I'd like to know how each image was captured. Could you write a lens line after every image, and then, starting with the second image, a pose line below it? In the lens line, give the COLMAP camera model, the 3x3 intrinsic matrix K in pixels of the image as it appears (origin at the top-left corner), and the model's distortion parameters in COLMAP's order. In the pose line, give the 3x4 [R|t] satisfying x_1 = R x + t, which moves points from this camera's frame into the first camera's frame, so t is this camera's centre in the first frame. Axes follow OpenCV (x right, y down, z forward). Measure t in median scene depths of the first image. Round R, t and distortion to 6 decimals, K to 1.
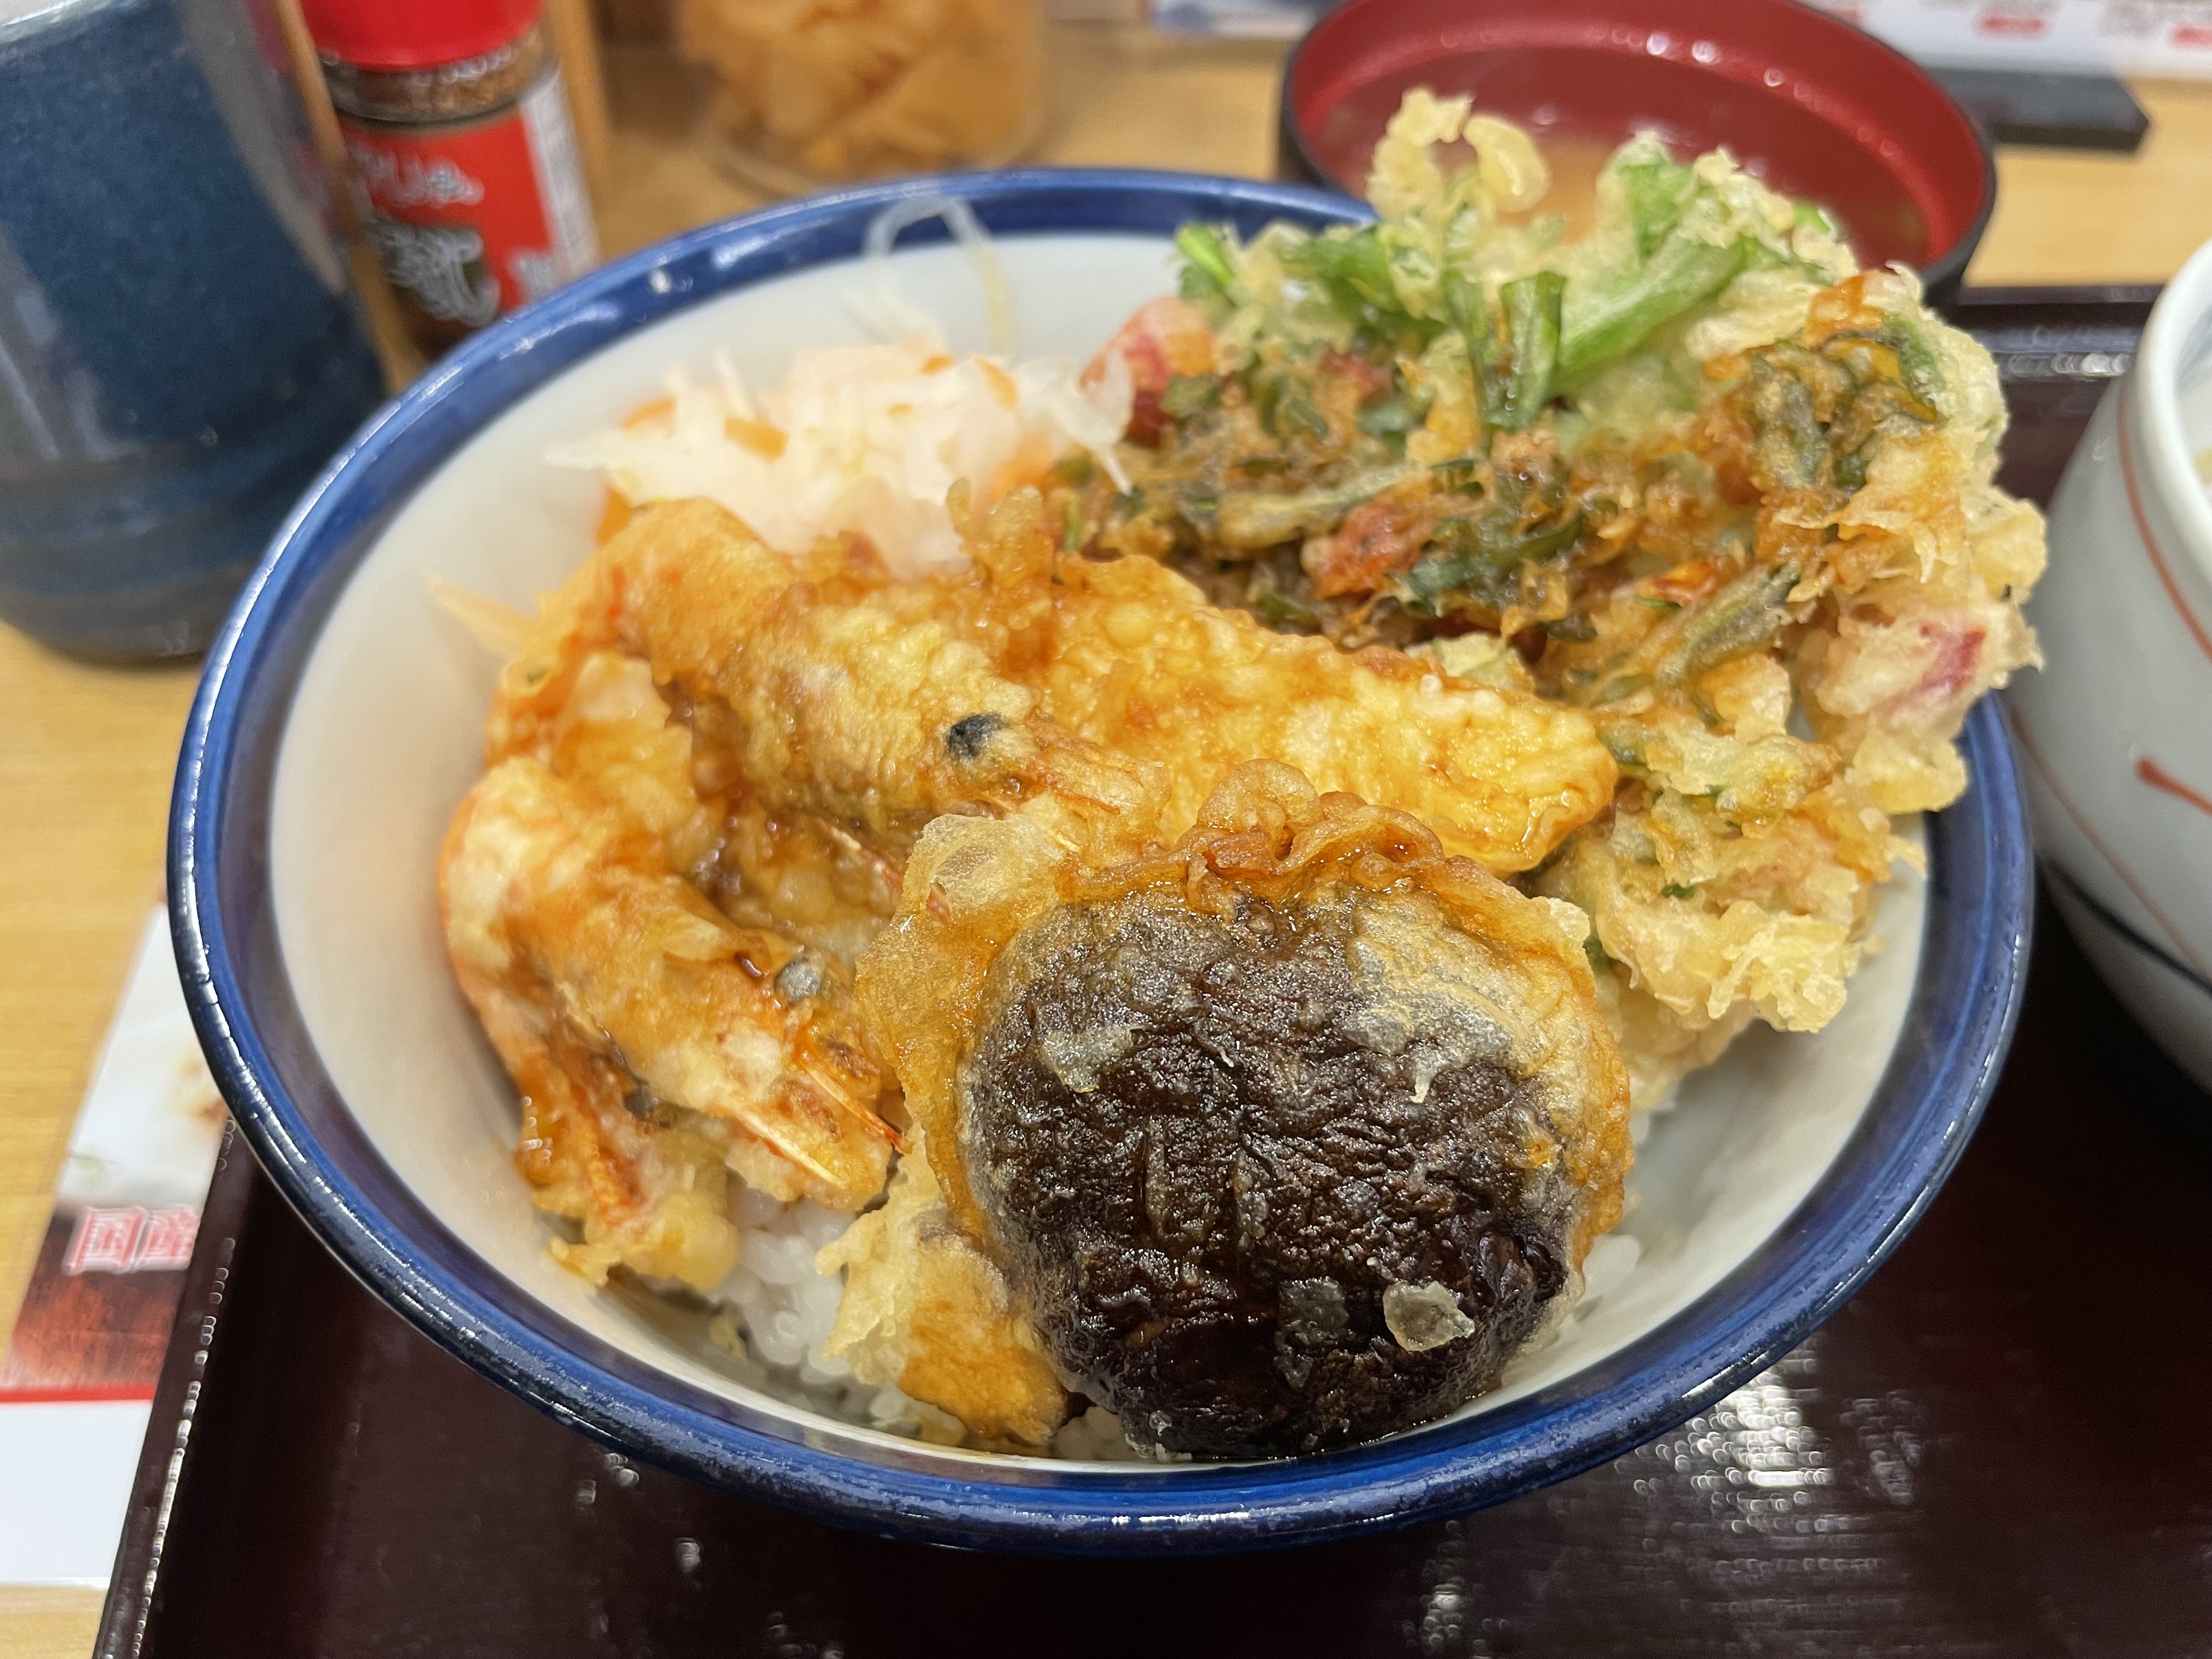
lens RADIAL K [[1703.7, 0, 1106.0], [0, 1703.7, 829.5], [0, 0, 1]] dist [0.003573, -0.004245]
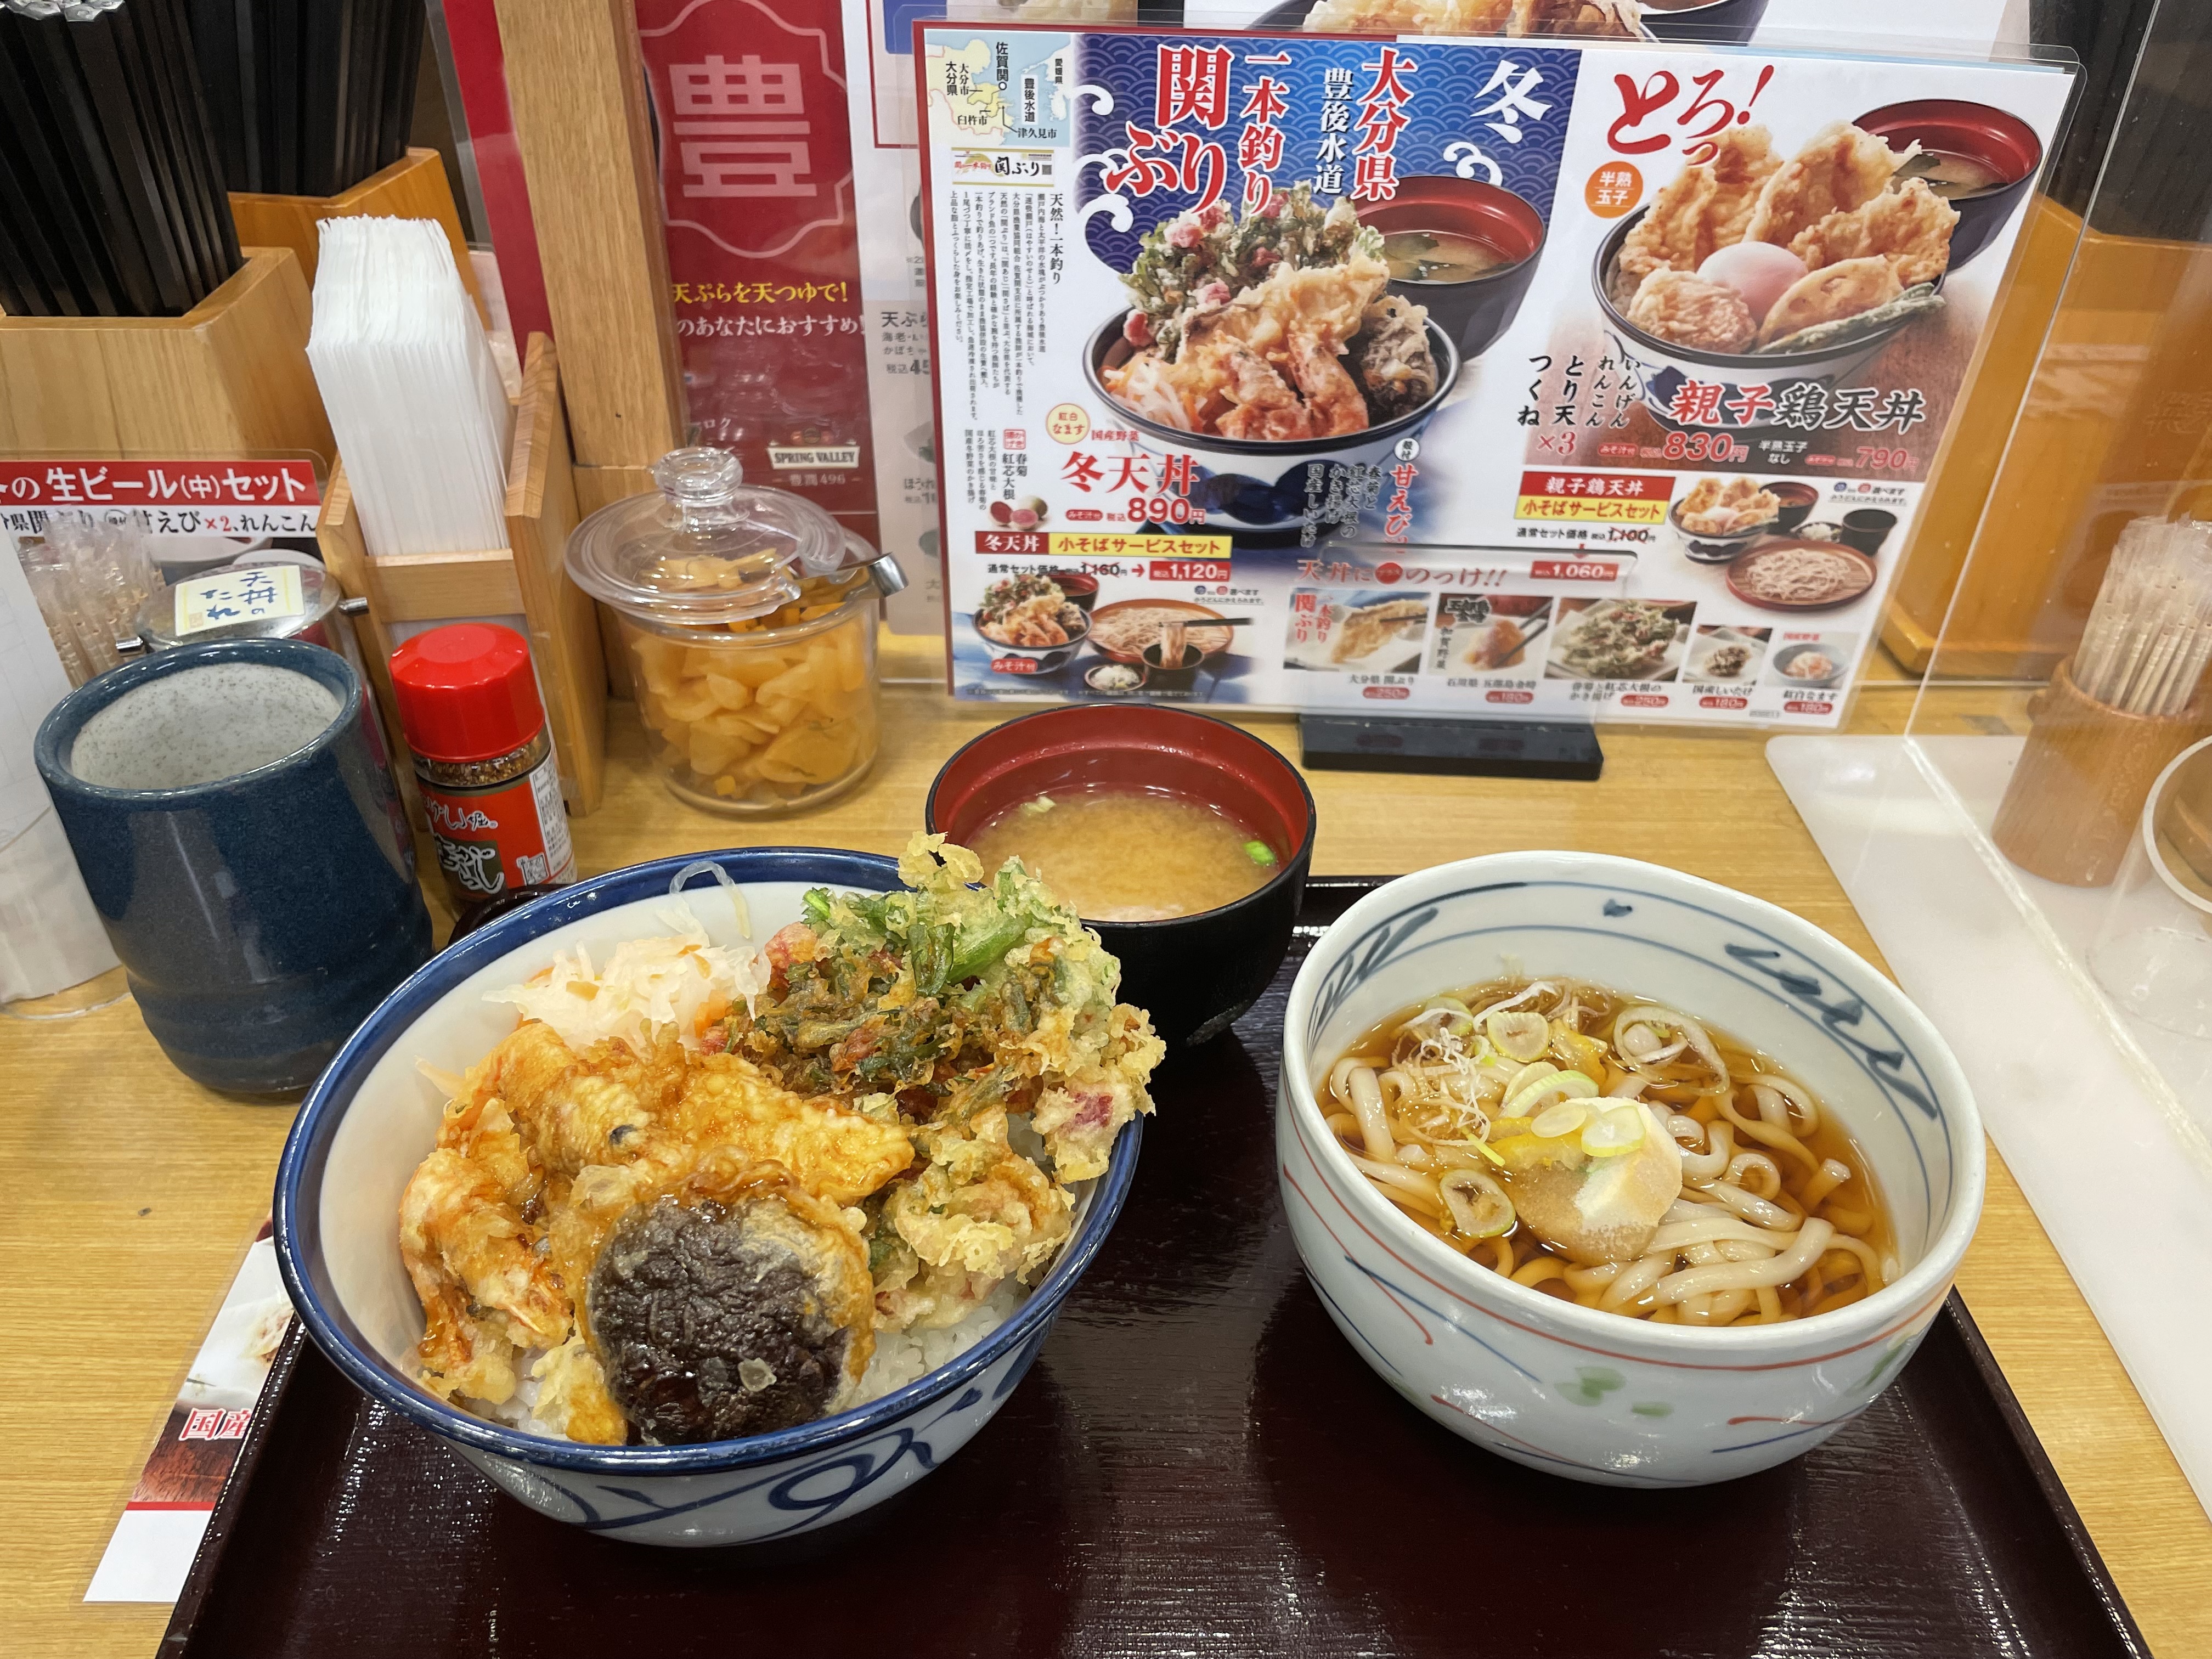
lens RADIAL K [[1654.4, 0, 1106.0], [0, 1654.4, 829.5], [0, 0, 1]] dist [0.003293, 0.007702]
pose [[0.999290, 0.002817, -0.037581, 0.619208], [-0.012590, 0.964859, -0.262466, 0.118597], [0.035521, 0.262753, 0.964209, -1.176497]]
